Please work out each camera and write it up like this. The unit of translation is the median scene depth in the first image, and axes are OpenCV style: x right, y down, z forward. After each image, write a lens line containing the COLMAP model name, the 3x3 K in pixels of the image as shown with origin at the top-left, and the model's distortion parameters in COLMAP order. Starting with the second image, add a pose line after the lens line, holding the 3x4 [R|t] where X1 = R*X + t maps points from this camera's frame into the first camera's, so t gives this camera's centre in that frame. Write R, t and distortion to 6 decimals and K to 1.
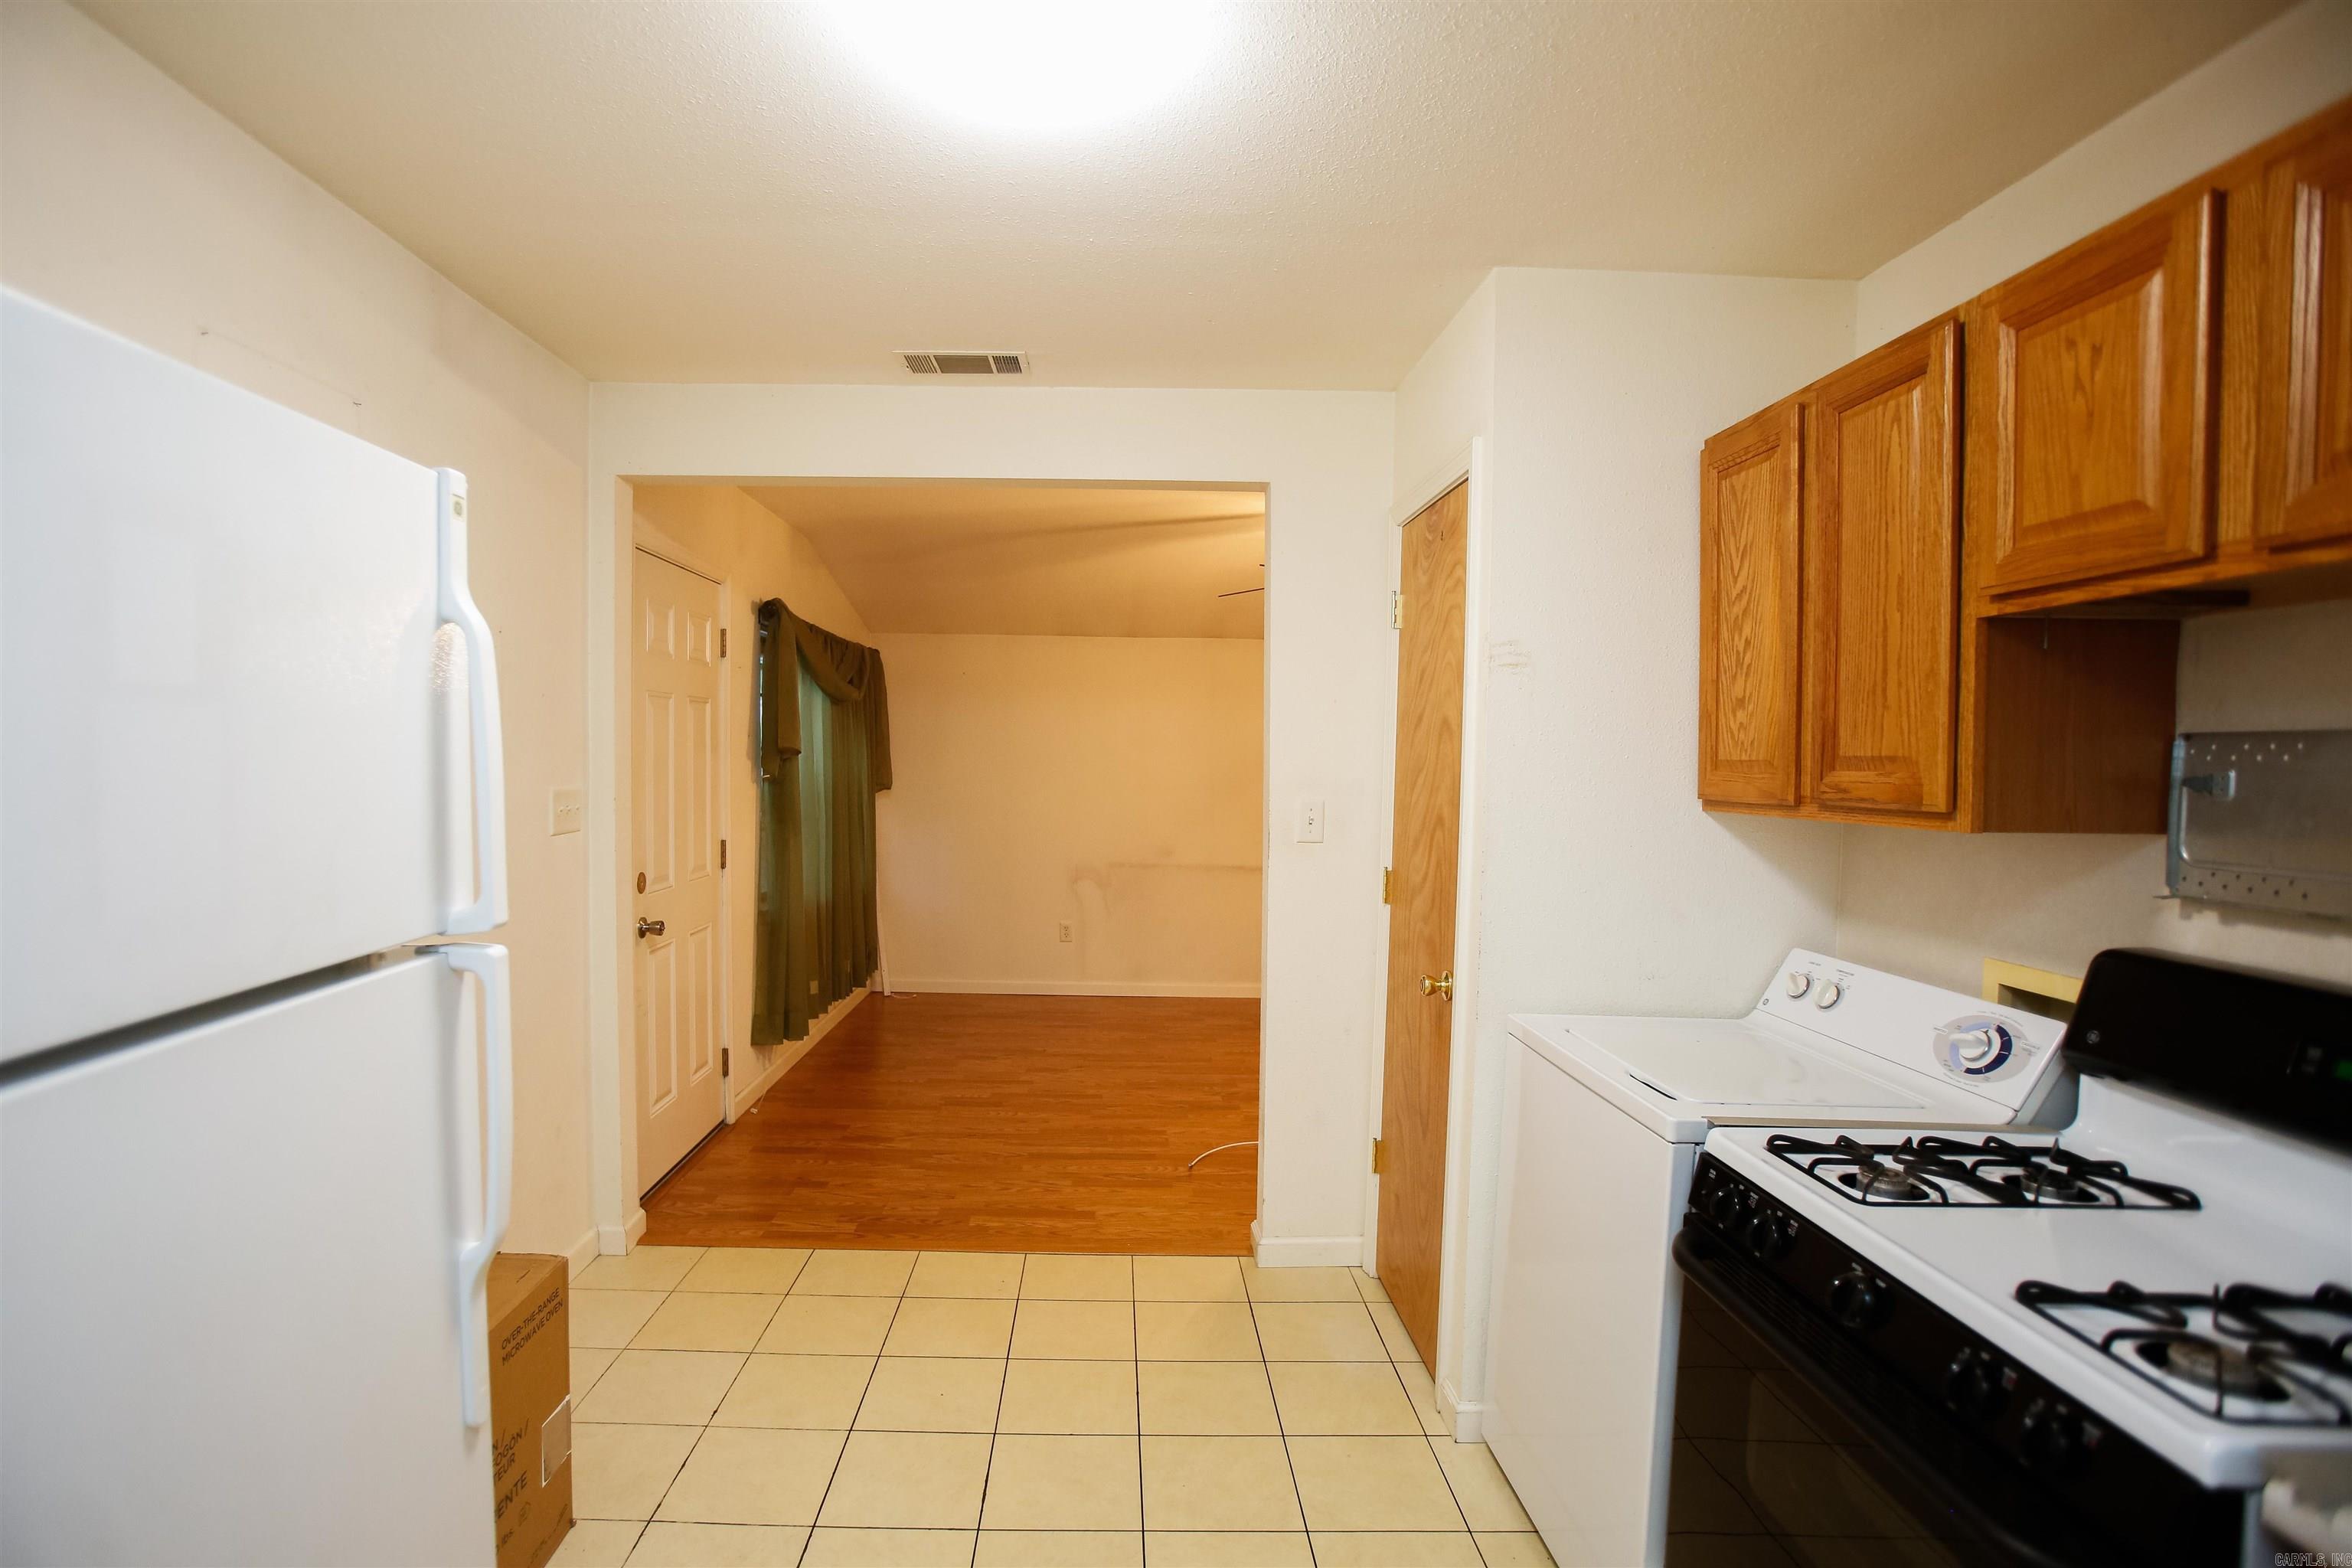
lens RADIAL K [[1164.0, 0, 1127.8], [0, 1164.0, 782.1], [0, 0, 1]] dist [-0.064063, 0.031805]
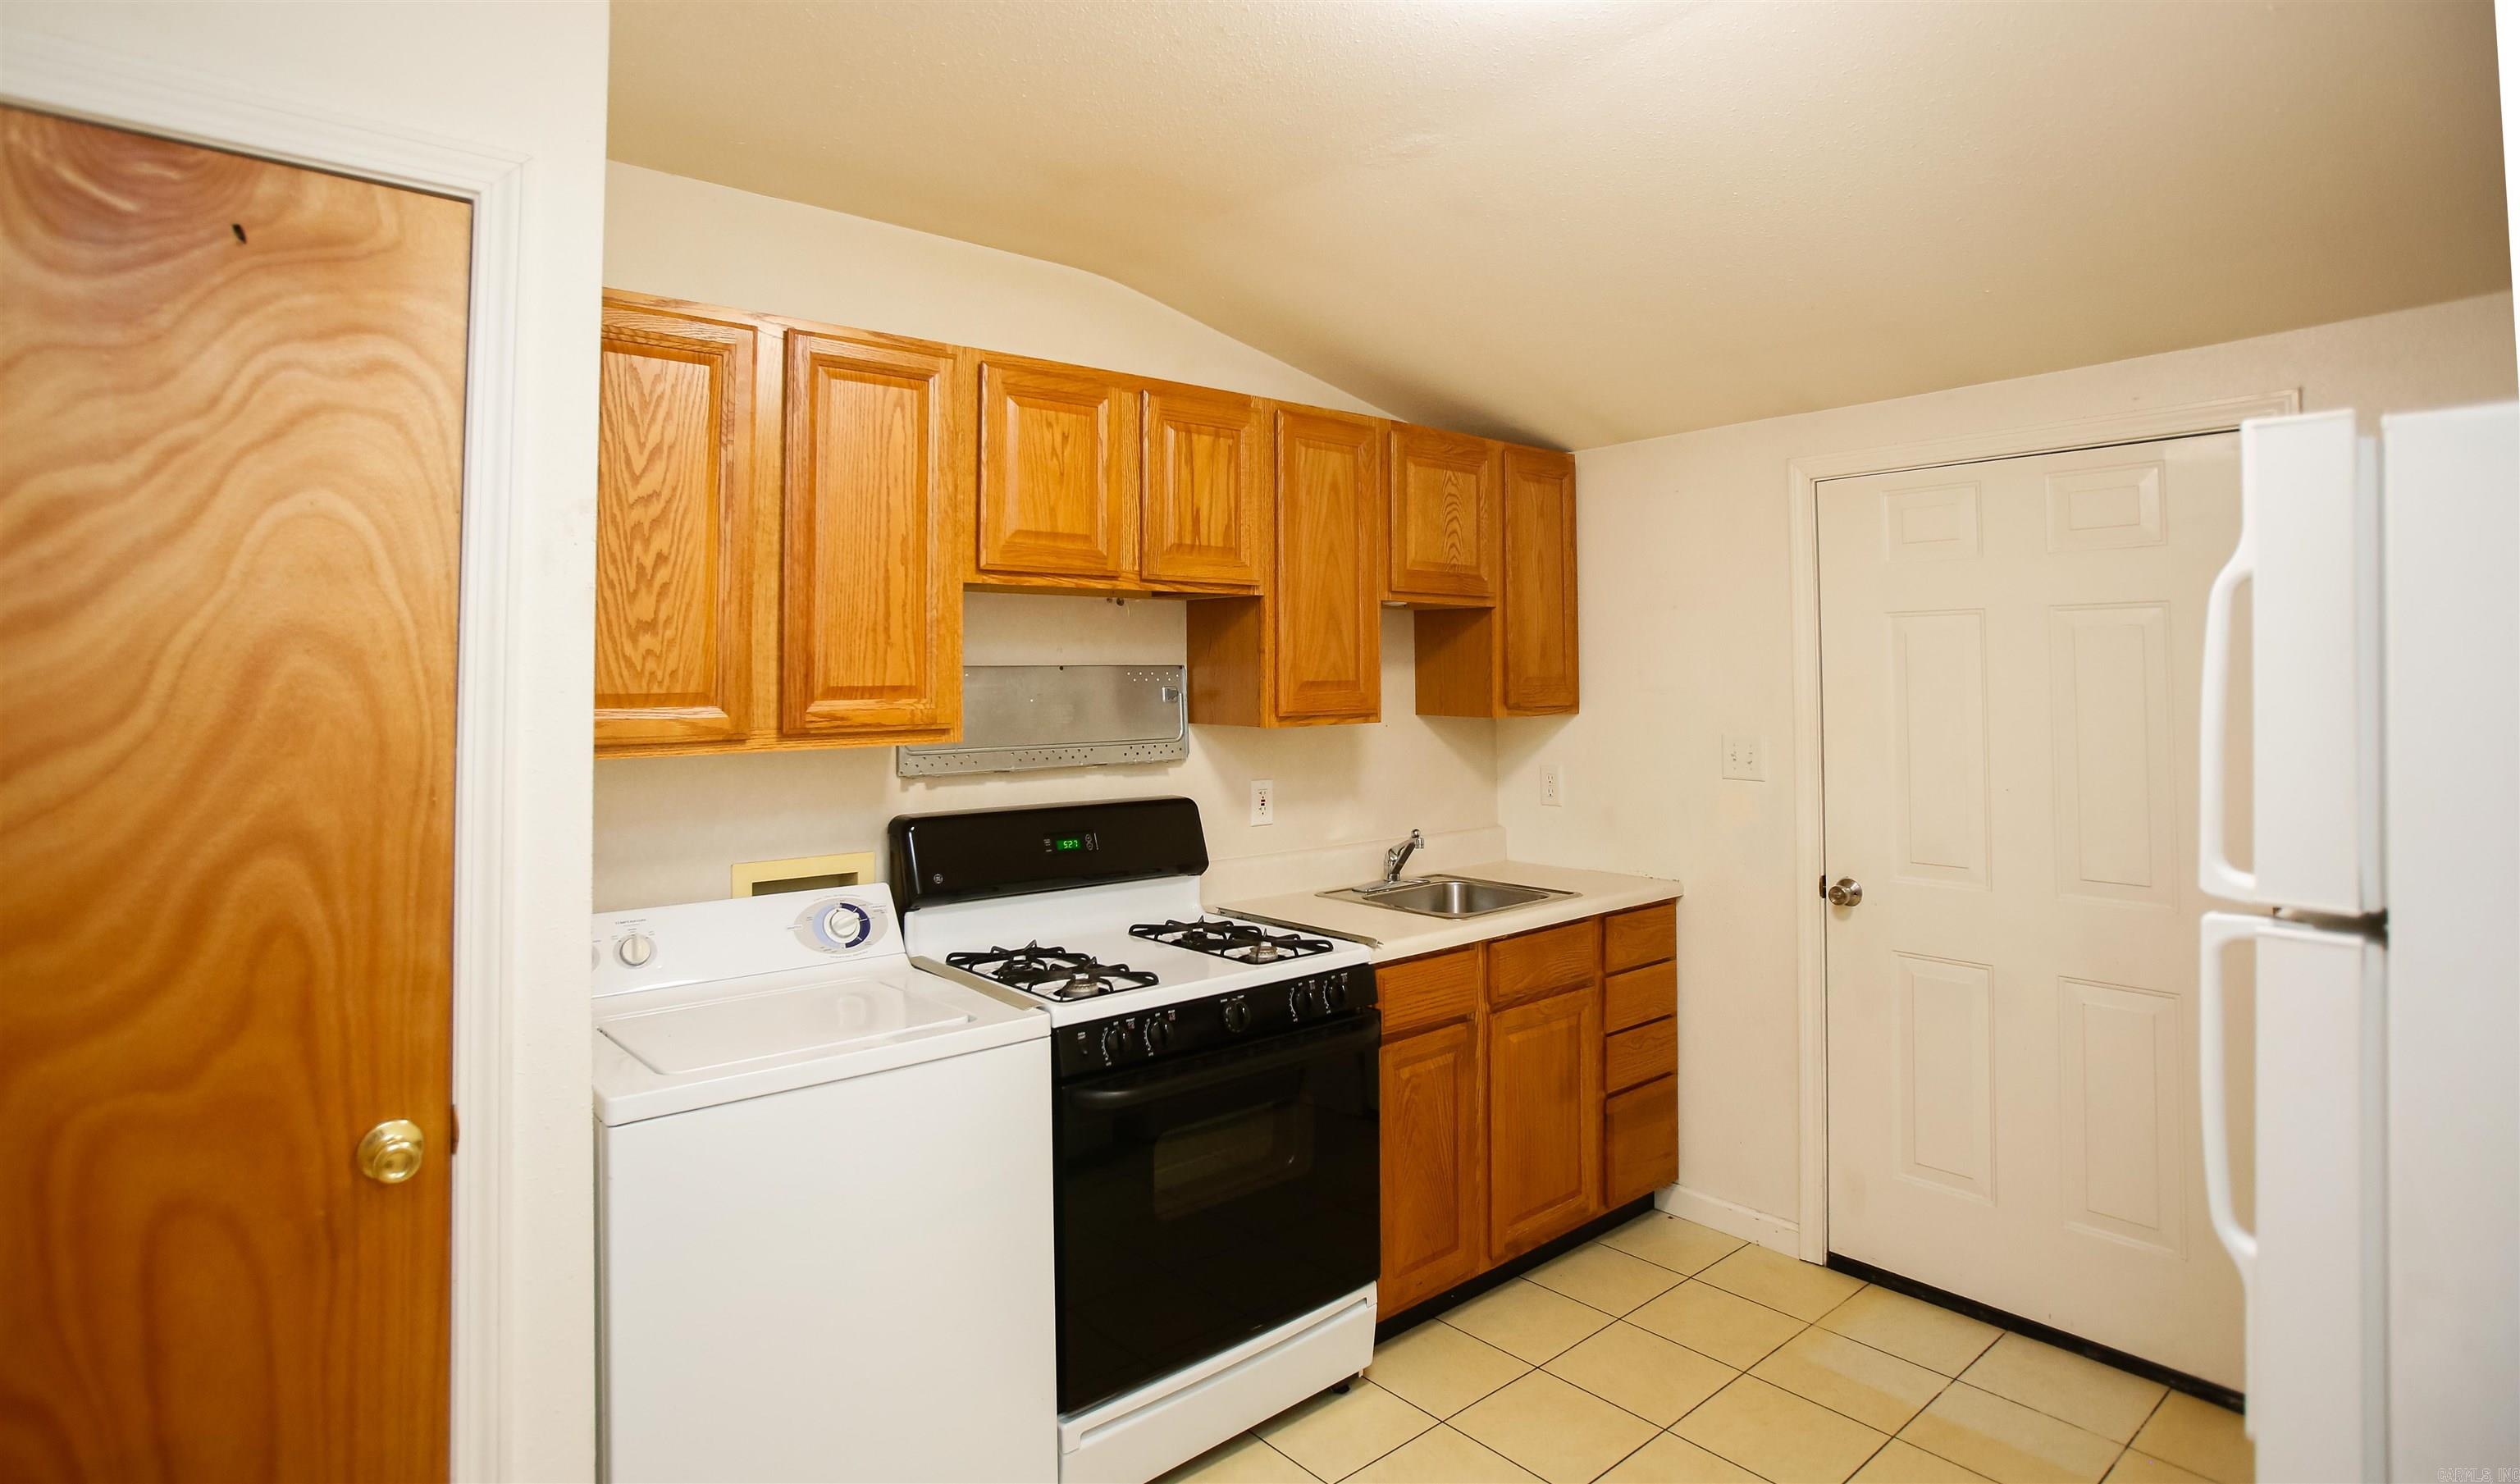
lens RADIAL K [[1270.8, 0, 1253.8], [0, 1270.8, 624.5], [0, 0, 1]] dist [-0.053522, 0.021491]
pose [[-0.631874, 0.017438, 0.774875, -0.514383], [0.014608, 0.999837, -0.010589, -0.058988], [-0.774934, 0.004629, -0.632025, 1.351337]]
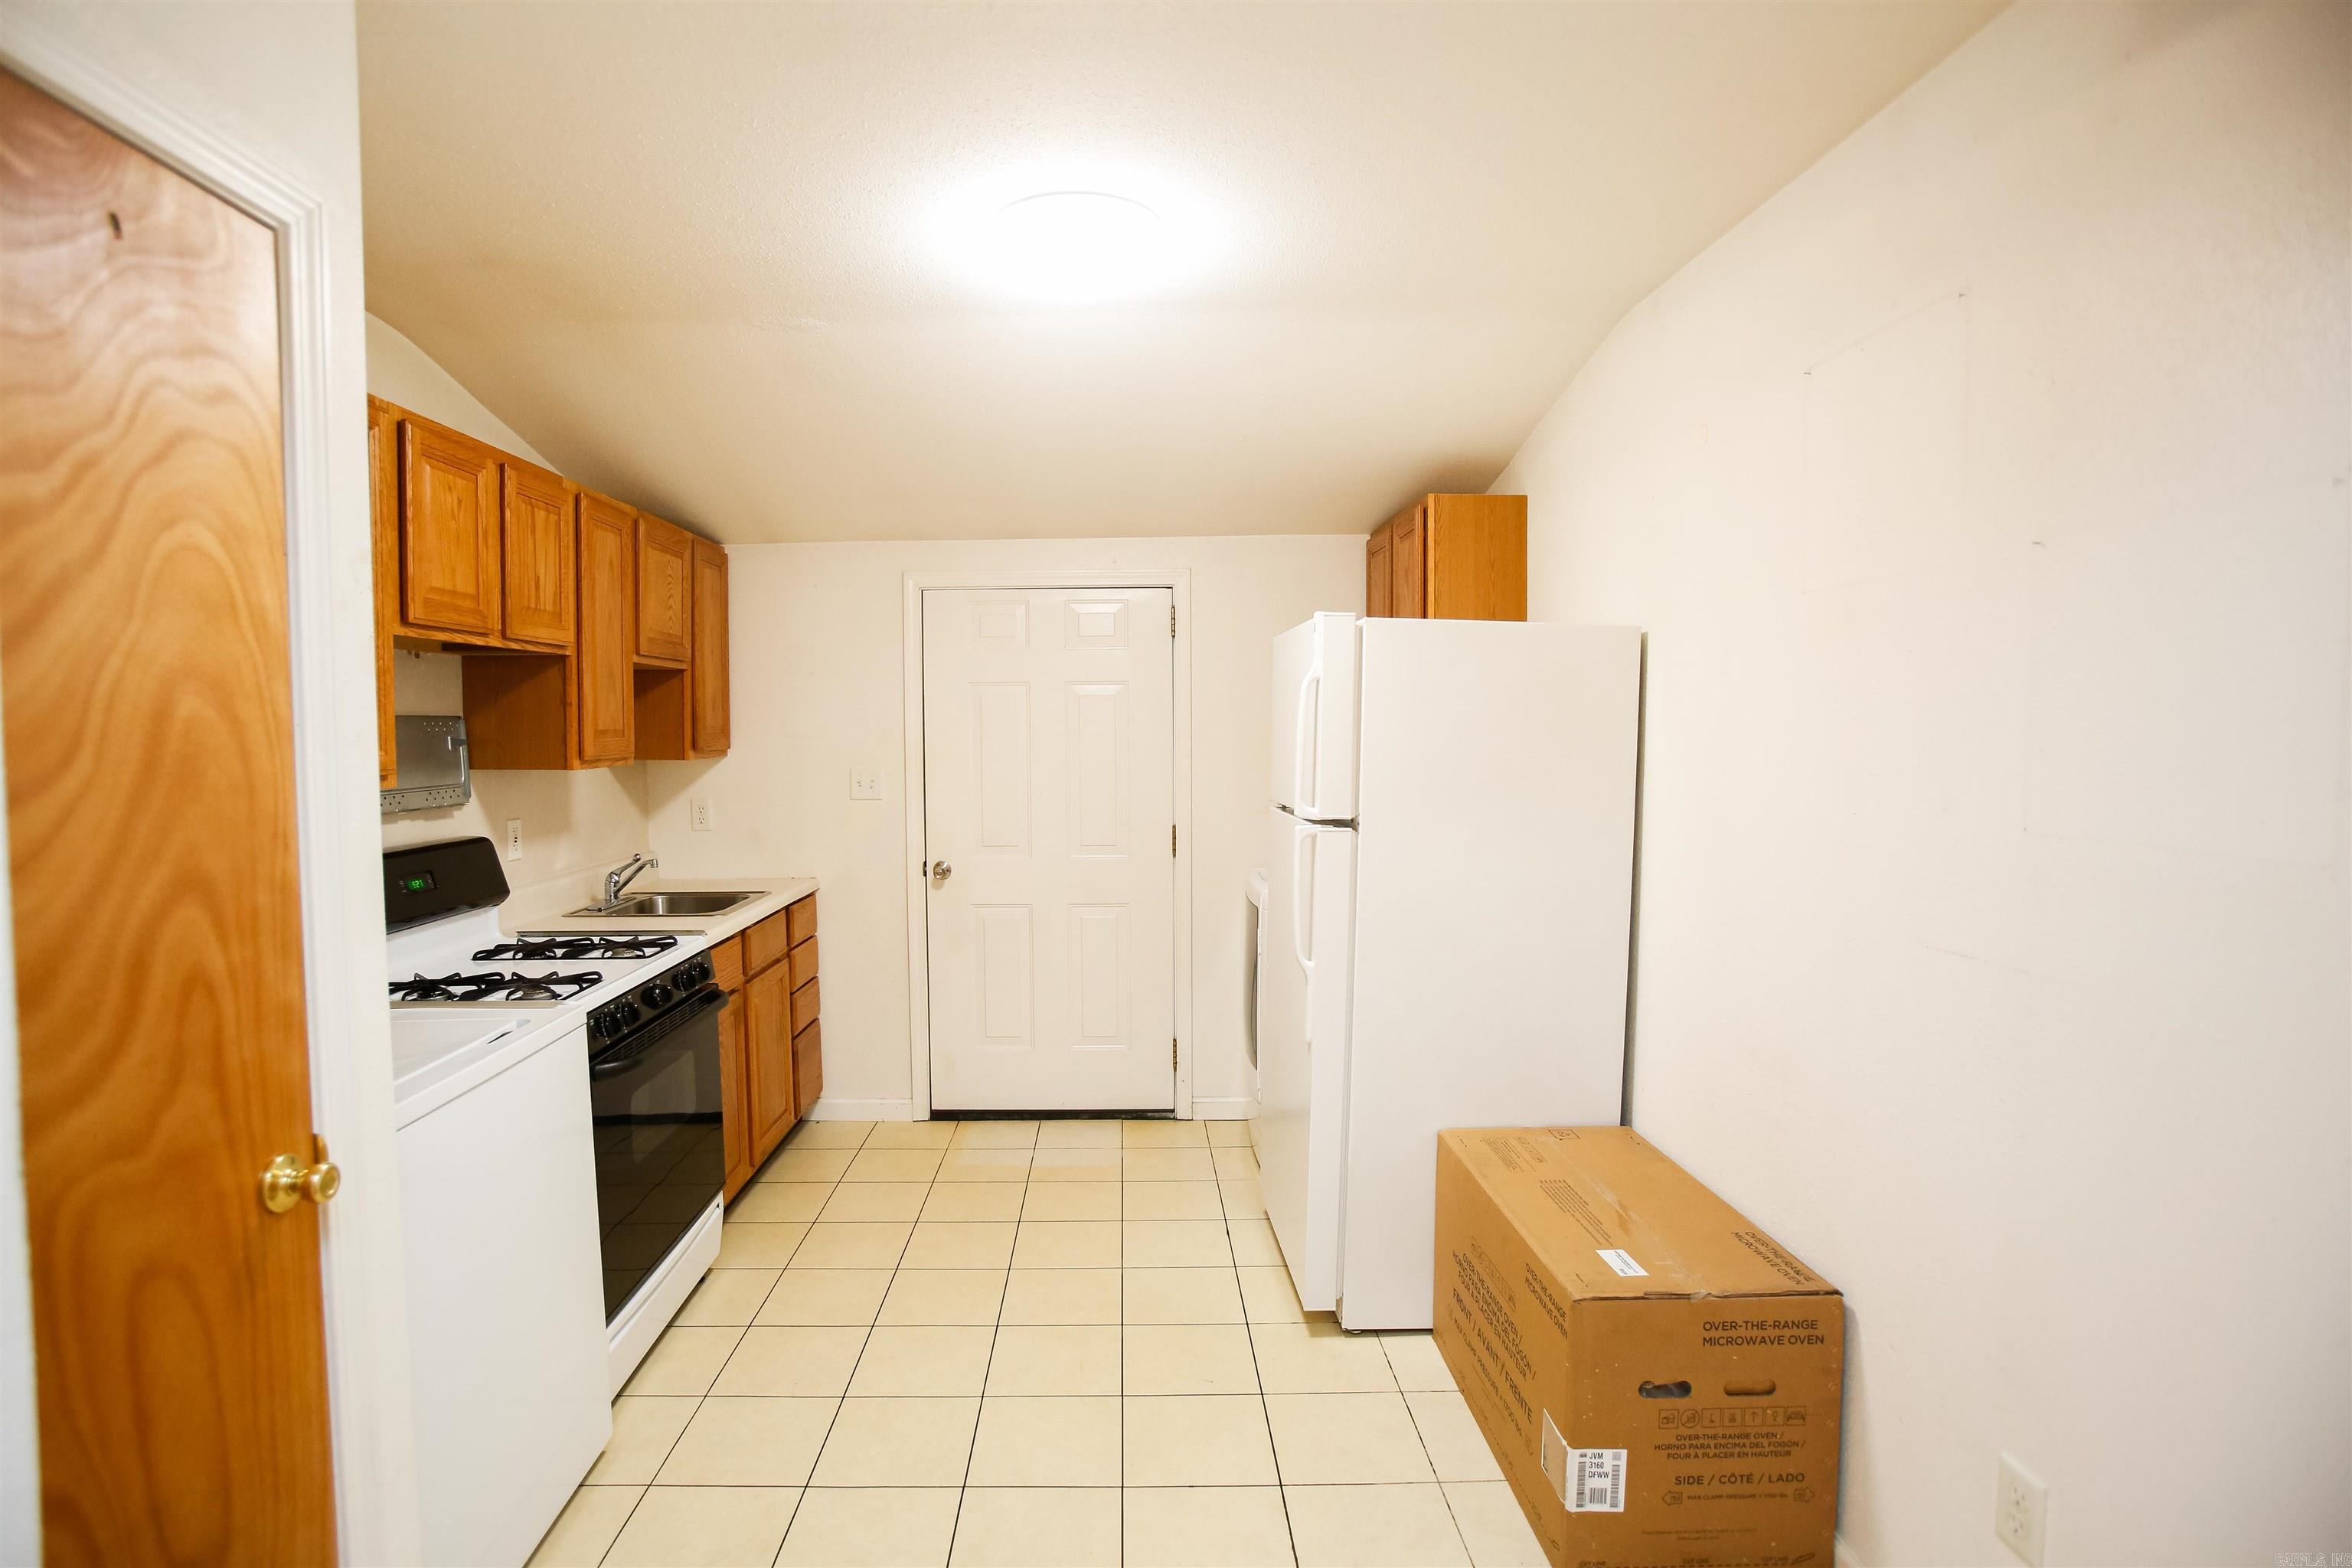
lens RADIAL K [[1164.0, 0, 1127.8], [0, 1164.0, 782.1], [0, 0, 1]] dist [-0.064063, 0.031805]
pose [[-0.999755, -0.010432, 0.019546, -0.156856], [-0.008917, 0.997064, 0.076054, -0.061649], [-0.020282, 0.075861, -0.996912, 1.913194]]
